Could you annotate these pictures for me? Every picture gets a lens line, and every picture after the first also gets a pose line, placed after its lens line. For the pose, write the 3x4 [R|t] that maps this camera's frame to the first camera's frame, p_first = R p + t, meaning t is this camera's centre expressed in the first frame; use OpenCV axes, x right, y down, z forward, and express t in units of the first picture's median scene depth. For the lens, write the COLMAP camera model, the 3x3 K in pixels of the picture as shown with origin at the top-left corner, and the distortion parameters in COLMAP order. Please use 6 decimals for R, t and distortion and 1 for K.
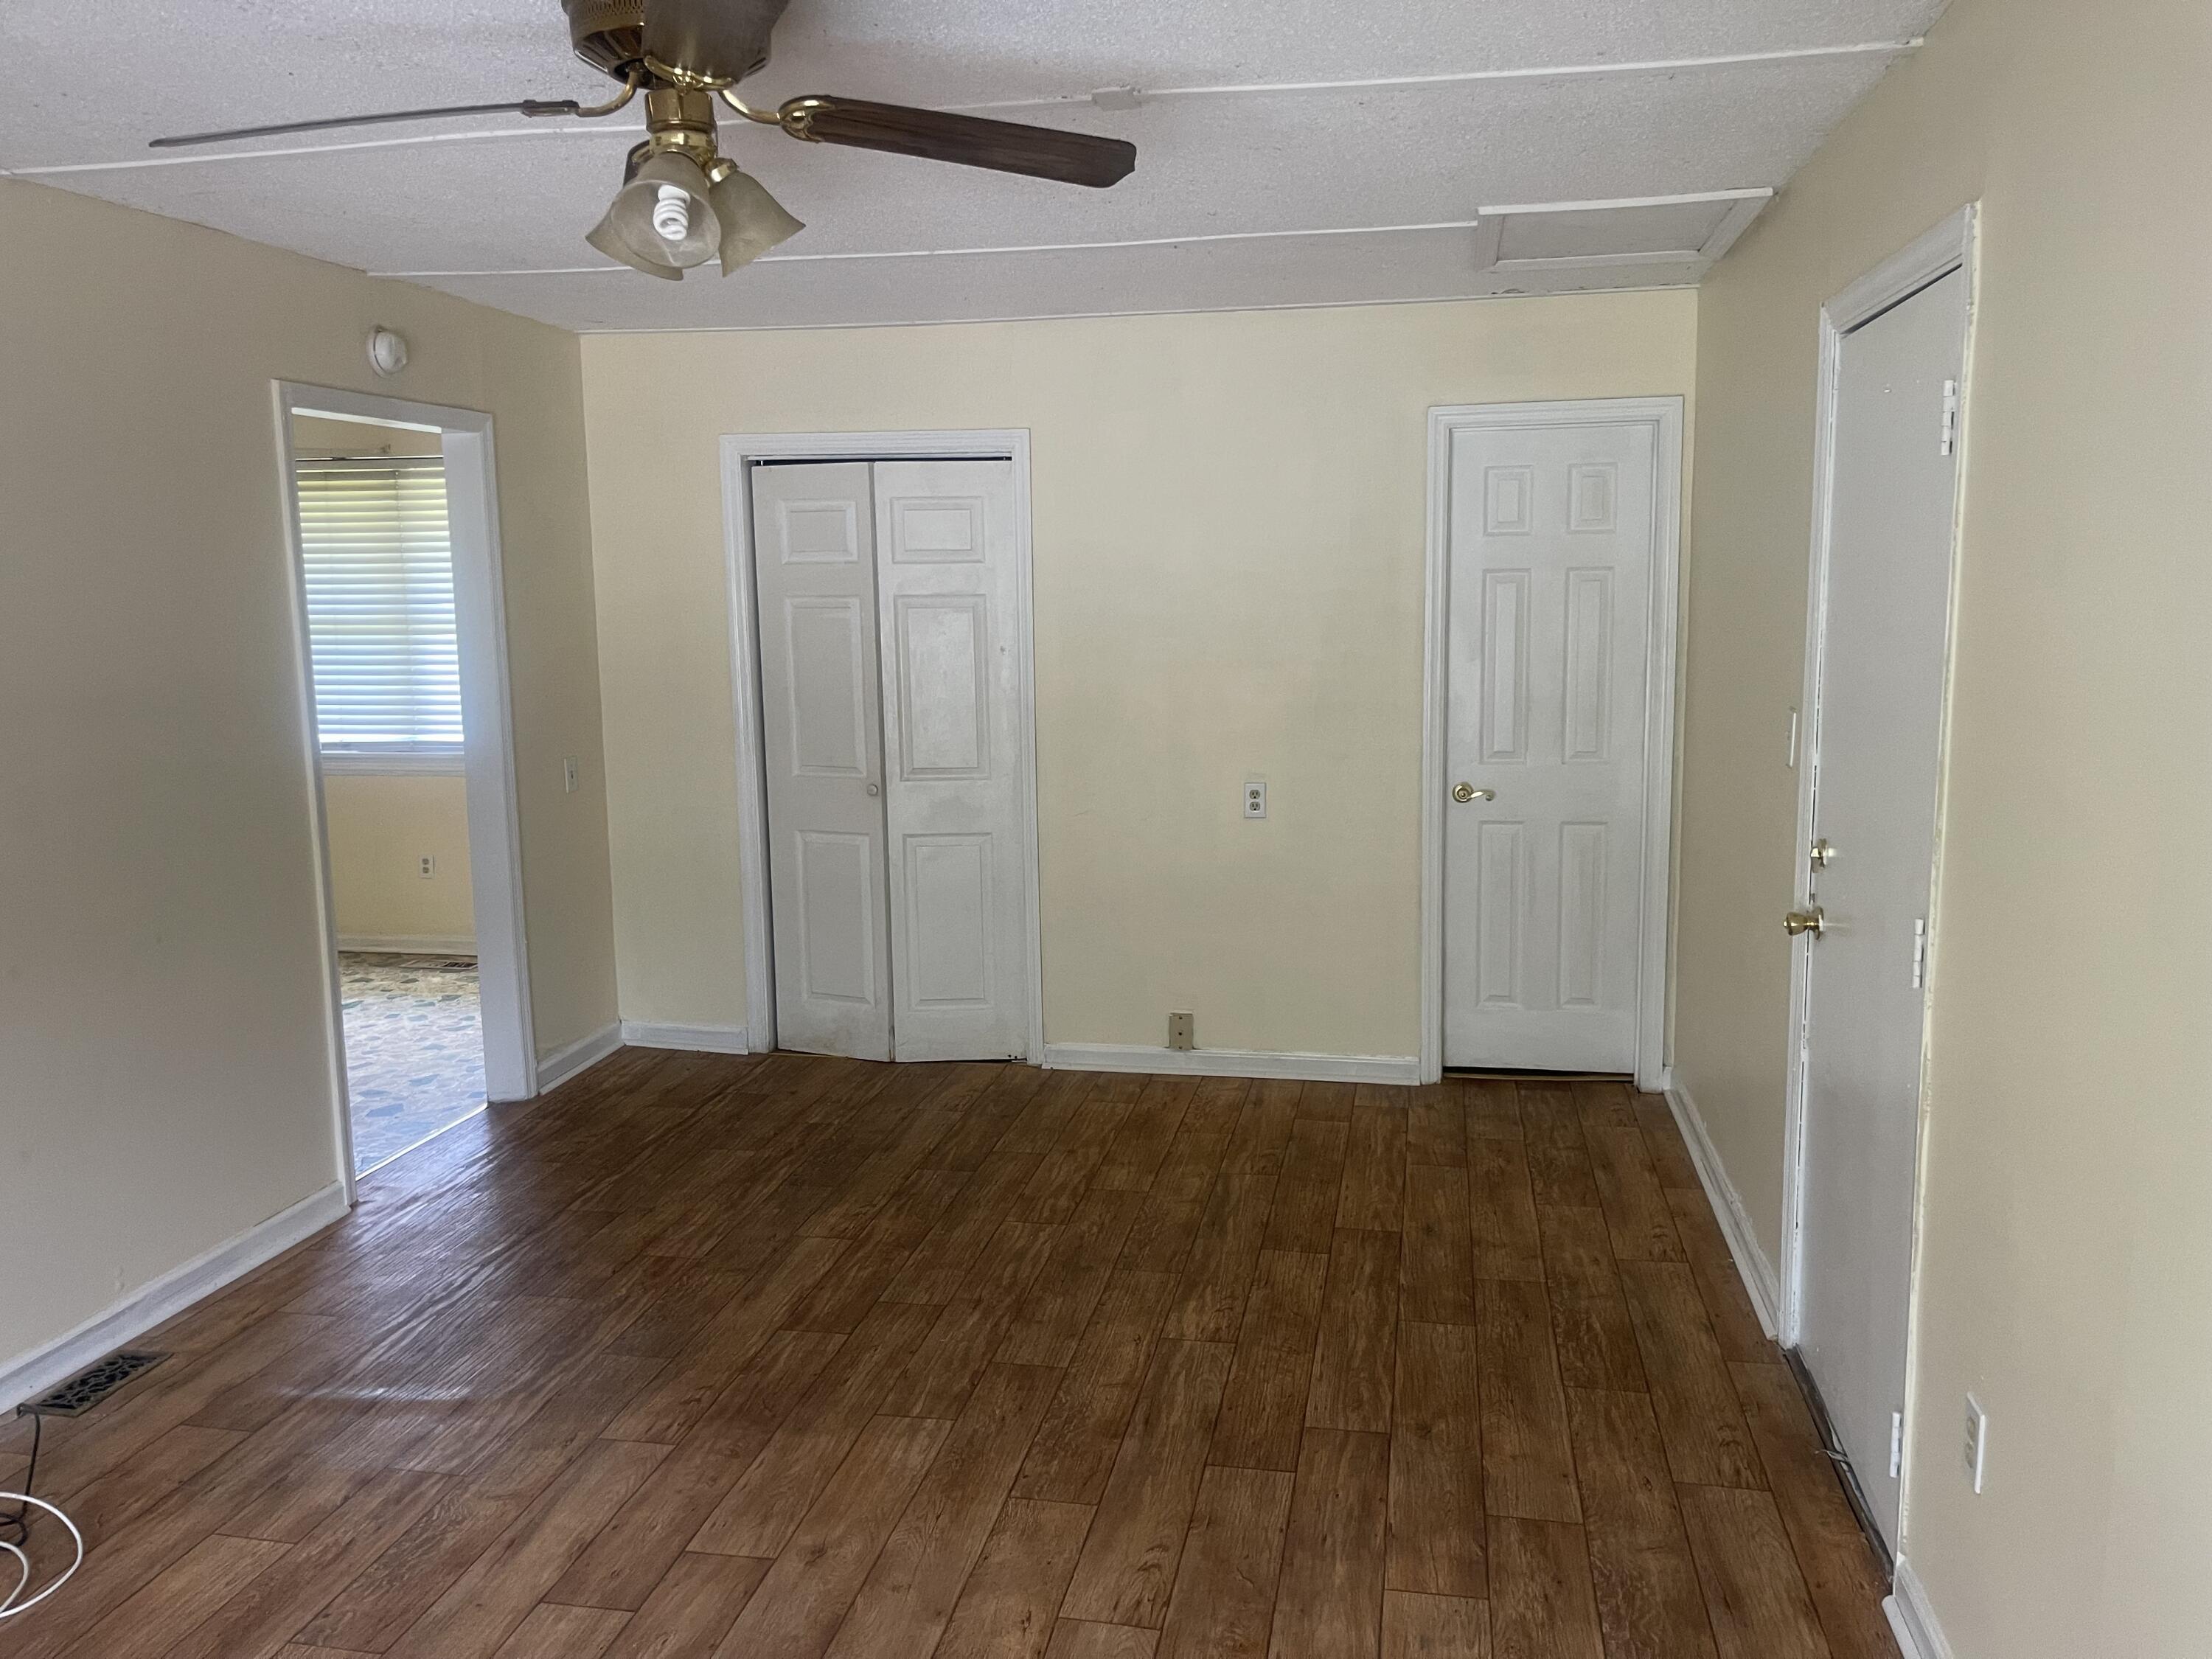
lens RADIAL K [[1647.9, 0, 1120.0], [0, 1647.9, 833.0], [0, 0, 1]] dist [0.039412, -0.074014]
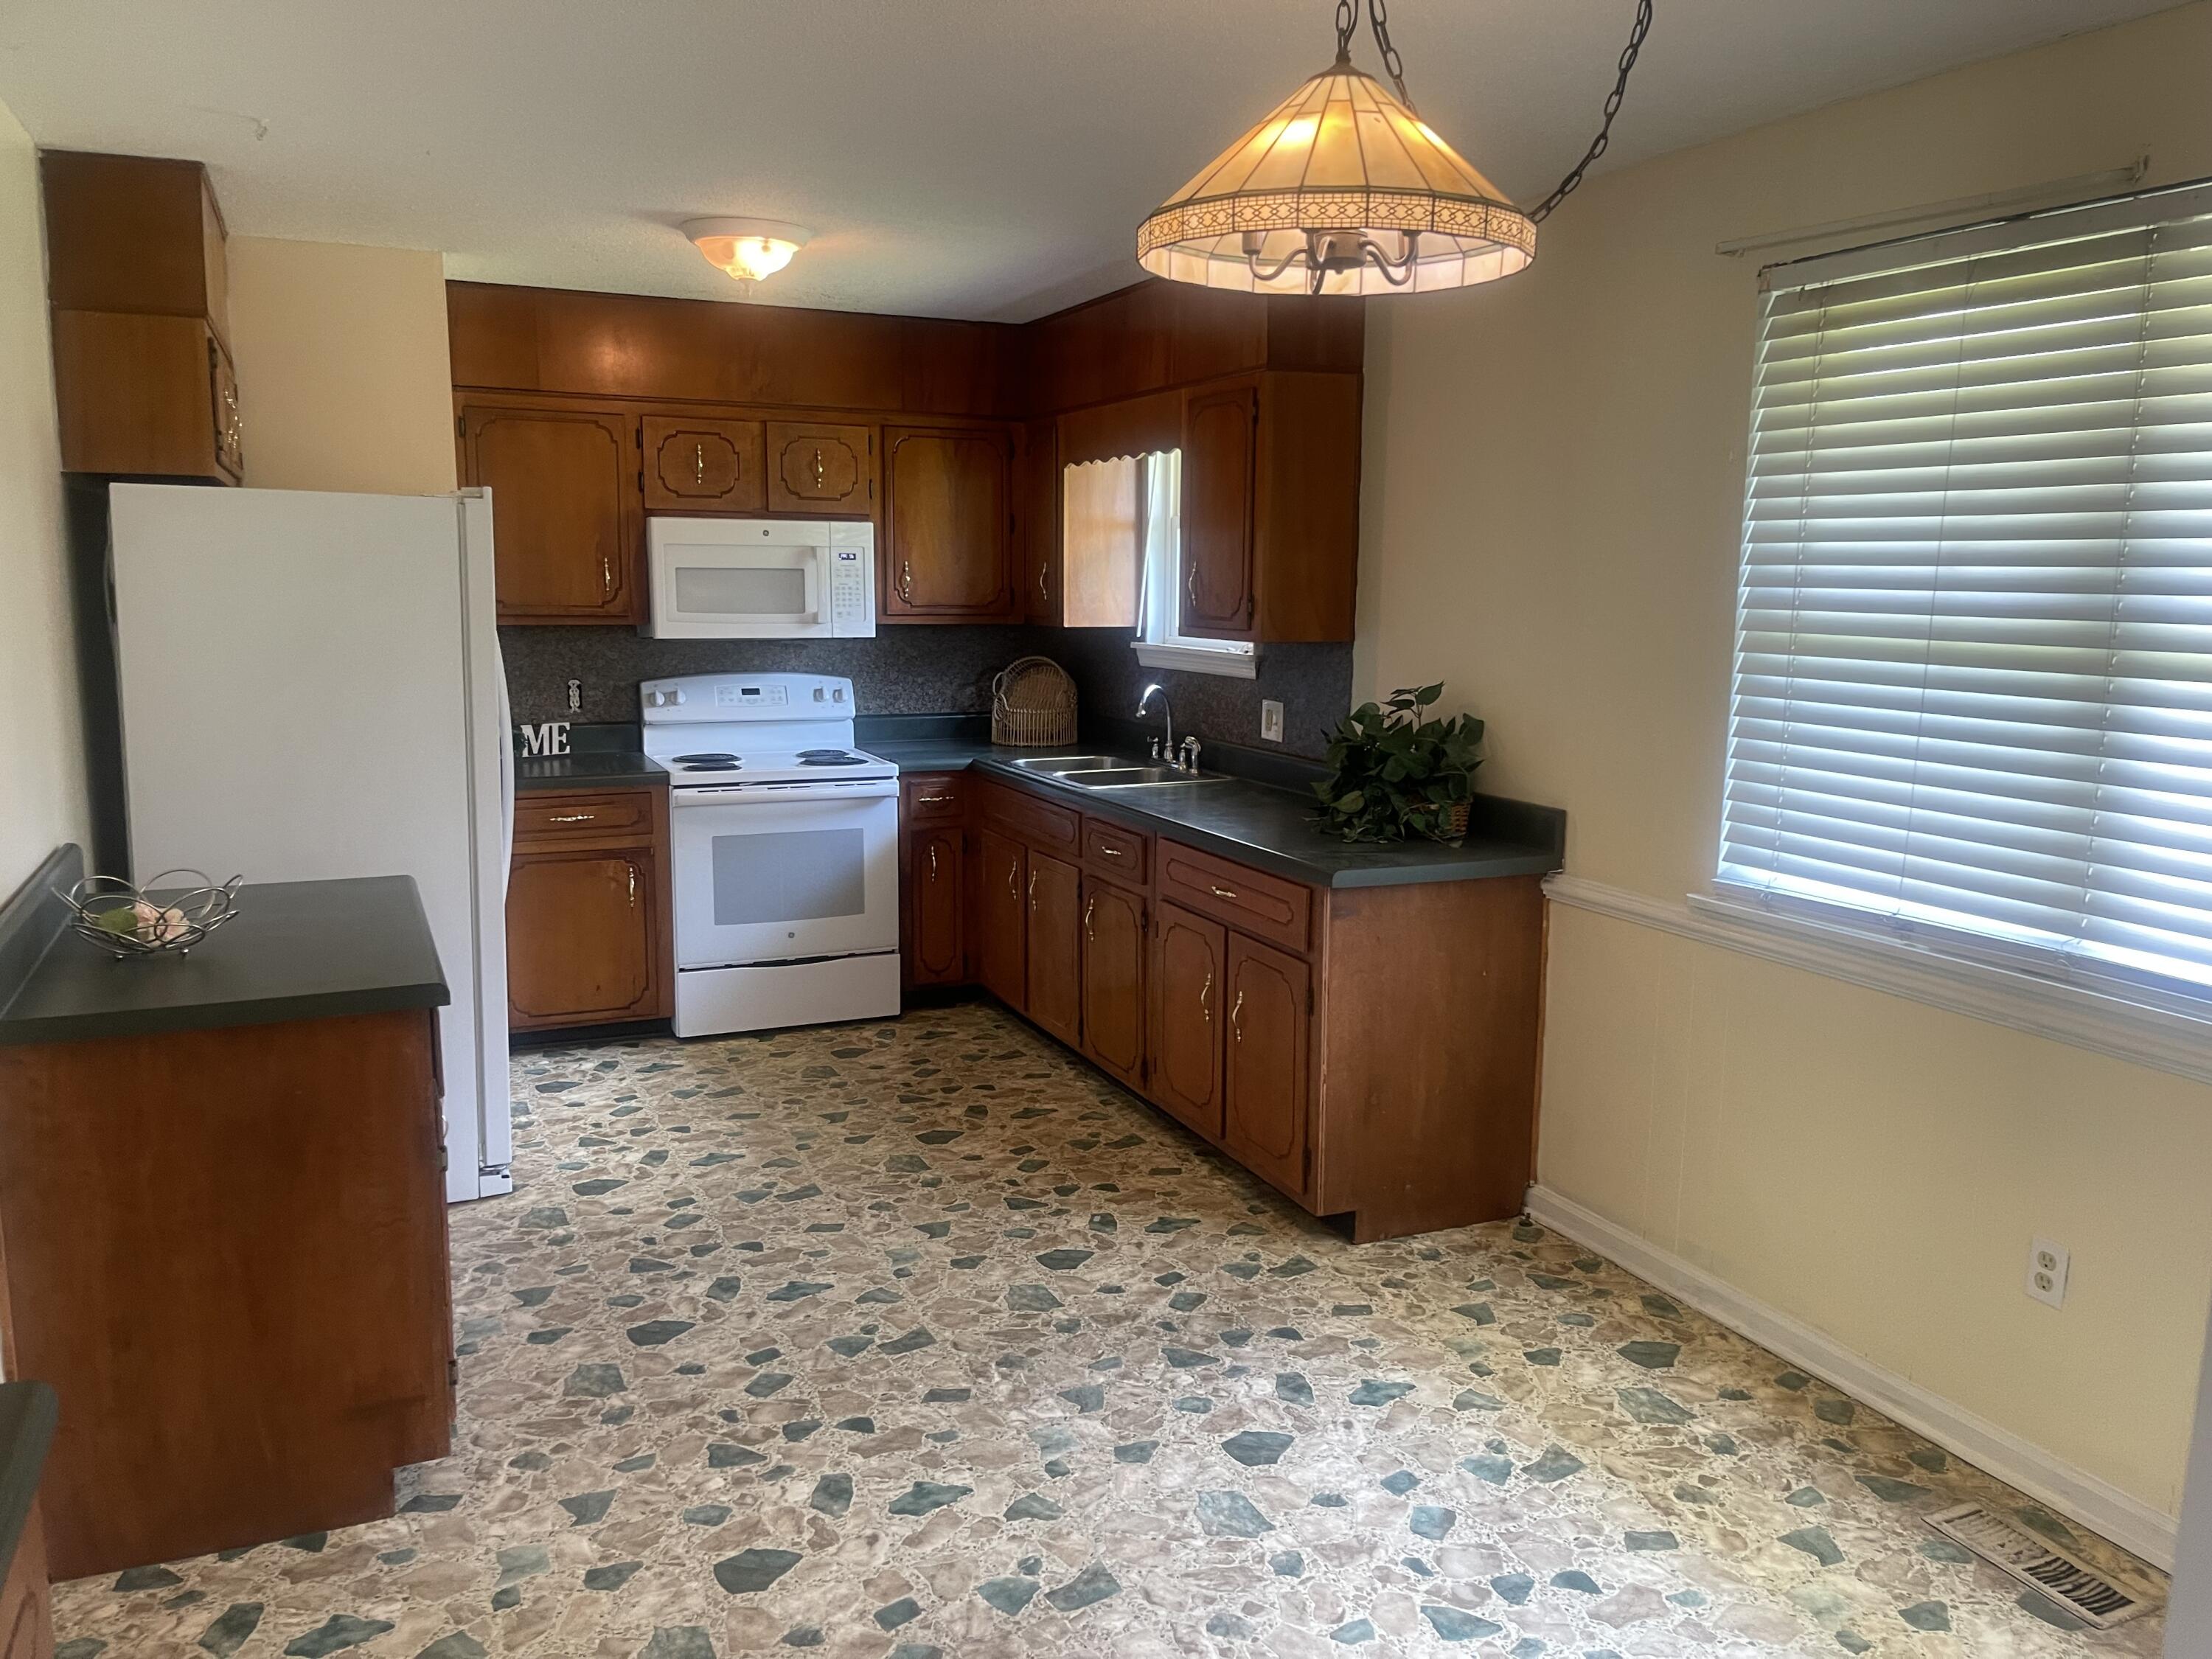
lens RADIAL K [[1647.9, 0, 1120.0], [0, 1647.9, 833.0], [0, 0, 1]] dist [0.039412, -0.074014]
pose [[0.583197, 0.149421, -0.798470, -0.255897], [-0.143737, 0.986409, 0.079606, -0.081204], [0.799513, 0.068344, 0.596748, 0.598500]]
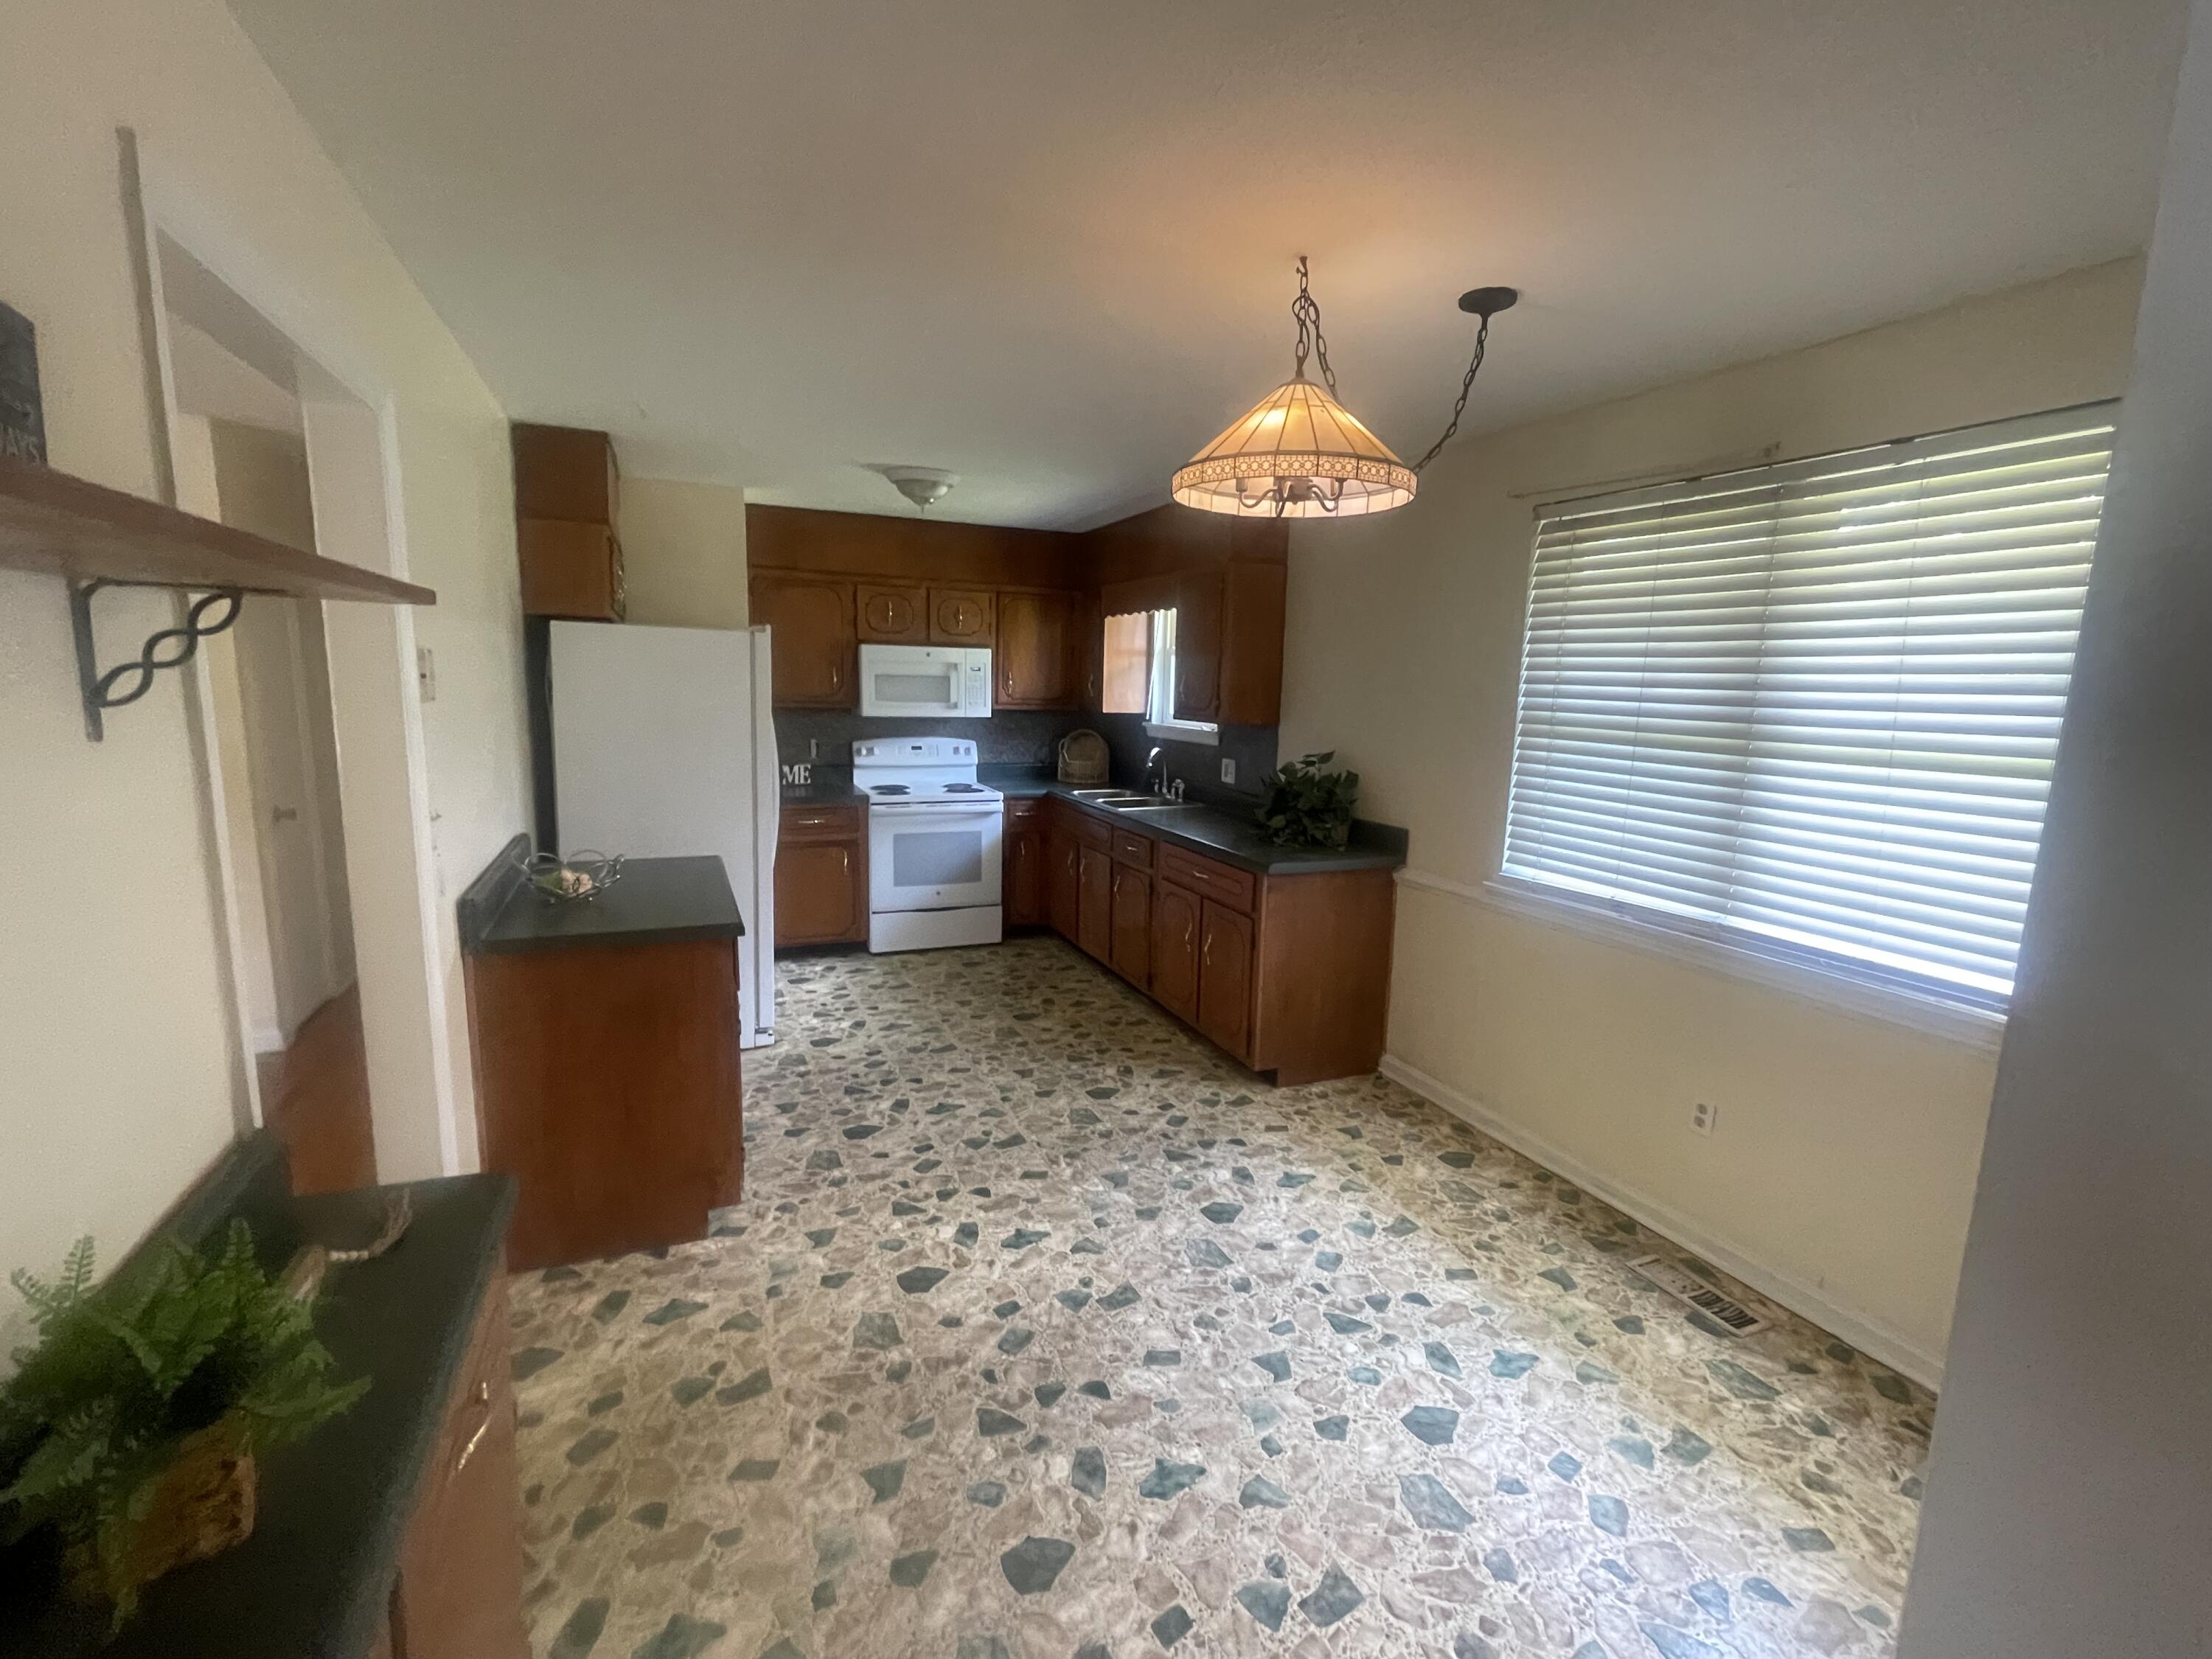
lens RADIAL K [[971.0, 0, 1106.0], [0, 971.0, 829.5], [0, 0, 1]] dist [0.000028, -0.043080]
pose [[0.565408, 0.157684, -0.809598, -0.269764], [-0.161019, 0.983772, 0.079155, -0.081647], [0.808942, 0.085606, 0.581623, 0.597437]]
